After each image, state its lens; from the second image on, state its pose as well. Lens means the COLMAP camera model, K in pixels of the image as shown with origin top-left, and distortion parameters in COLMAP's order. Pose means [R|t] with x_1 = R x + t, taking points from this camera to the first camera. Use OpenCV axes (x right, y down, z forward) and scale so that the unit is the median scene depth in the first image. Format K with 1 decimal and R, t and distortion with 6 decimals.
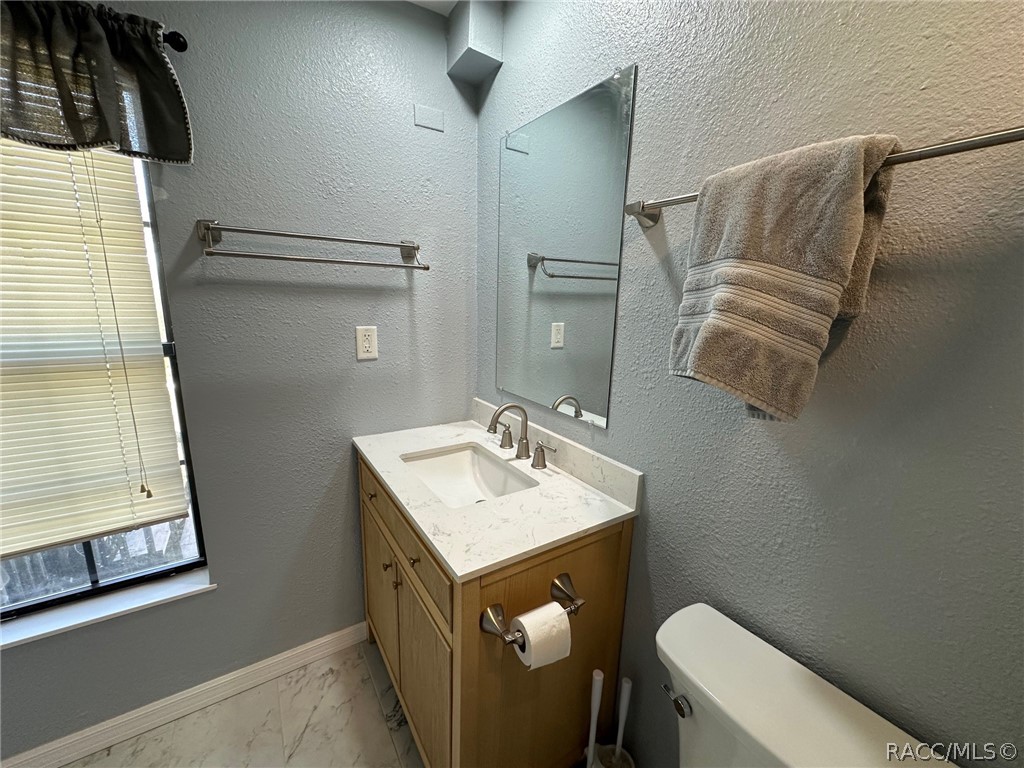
lens RADIAL K [[406.6, 0, 511.5], [0, 406.6, 384.9], [0, 0, 1]] dist [-0.003099, 0.000230]
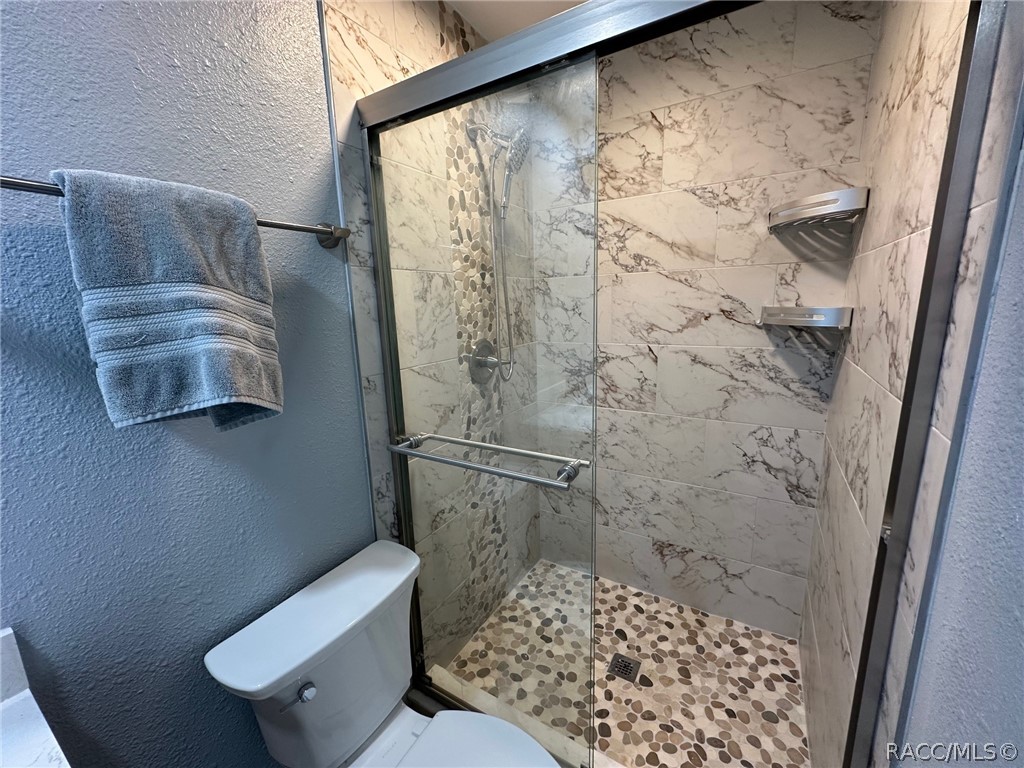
lens RADIAL K [[406.6, 0, 511.9], [0, 406.6, 384.0], [0, 0, 1]] dist [-0.003099, 0.000230]
pose [[-0.439500, -0.190442, 0.877822, -0.596923], [0.201552, 0.931438, 0.302985, -0.190037], [-0.875338, 0.310089, -0.370983, 0.645387]]
